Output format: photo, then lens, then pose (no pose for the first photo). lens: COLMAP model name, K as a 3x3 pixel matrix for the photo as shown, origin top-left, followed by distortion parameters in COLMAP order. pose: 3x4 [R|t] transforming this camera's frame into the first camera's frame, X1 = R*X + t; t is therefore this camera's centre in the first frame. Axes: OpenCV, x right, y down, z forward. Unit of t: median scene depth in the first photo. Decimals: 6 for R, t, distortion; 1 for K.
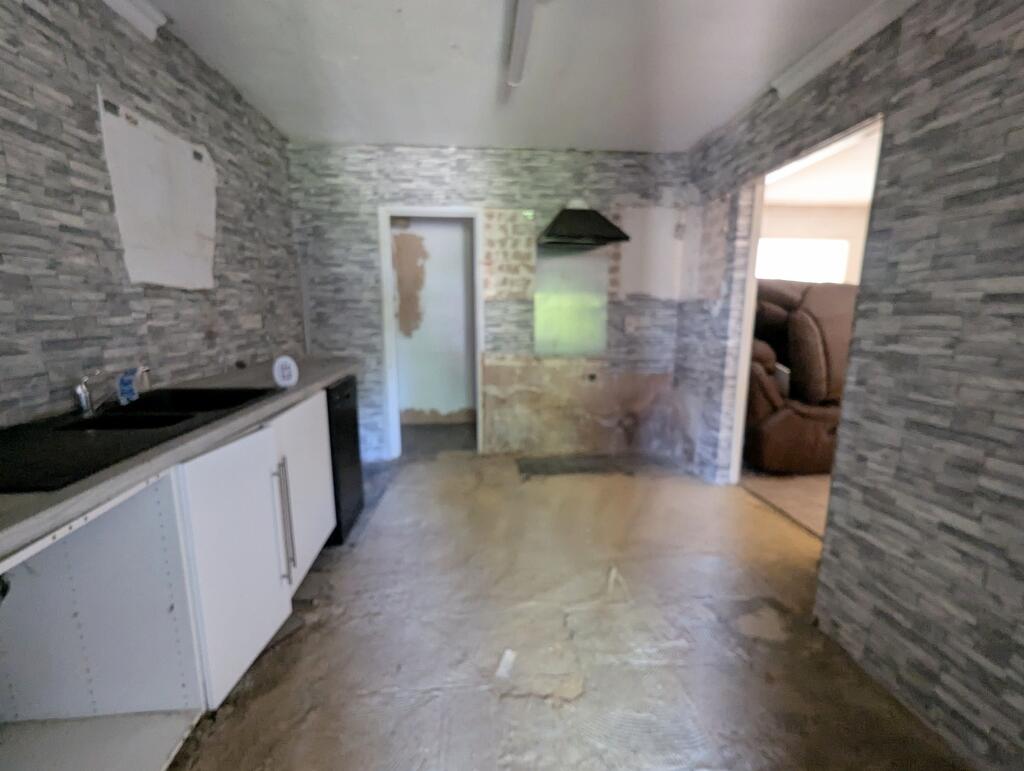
lens RADIAL K [[419.6, 0, 511.4], [0, 419.6, 383.7], [0, 0, 1]] dist [0.008523, -0.000412]
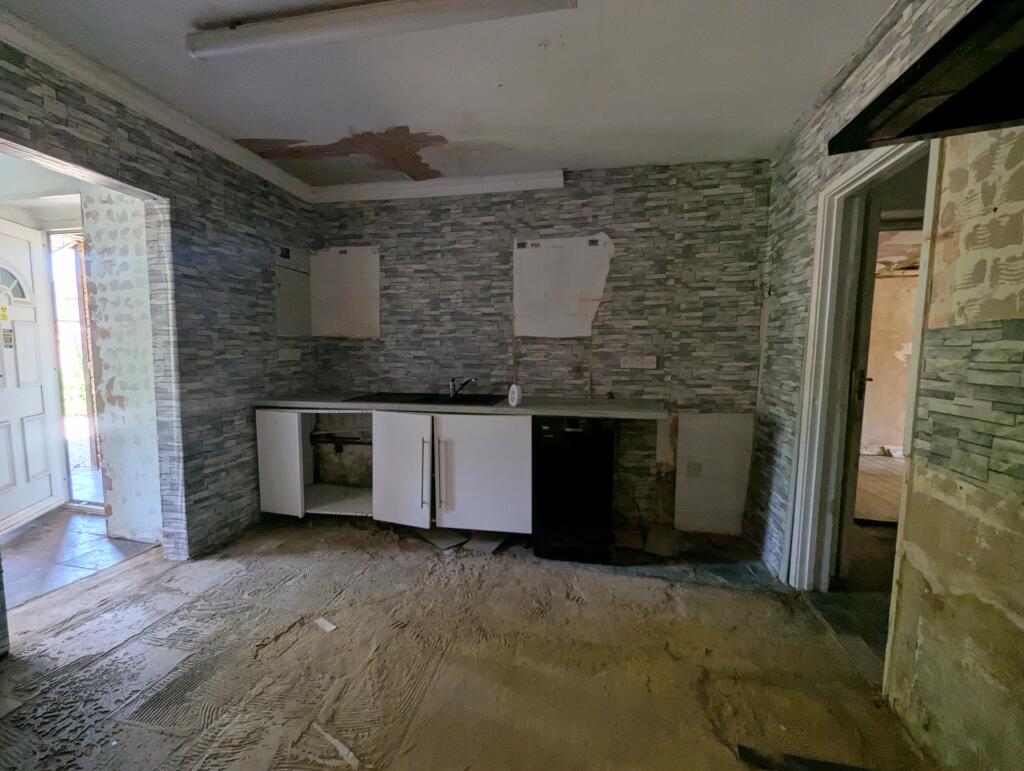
lens RADIAL K [[419.6, 0, 514.4], [0, 419.6, 387.0], [0, 0, 1]] dist [0.008523, -0.000412]
pose [[-0.267548, 0.081004, -0.960134, 0.749958], [-0.172830, 0.976265, 0.130525, -0.226418], [0.947918, 0.200862, -0.247198, 1.286357]]
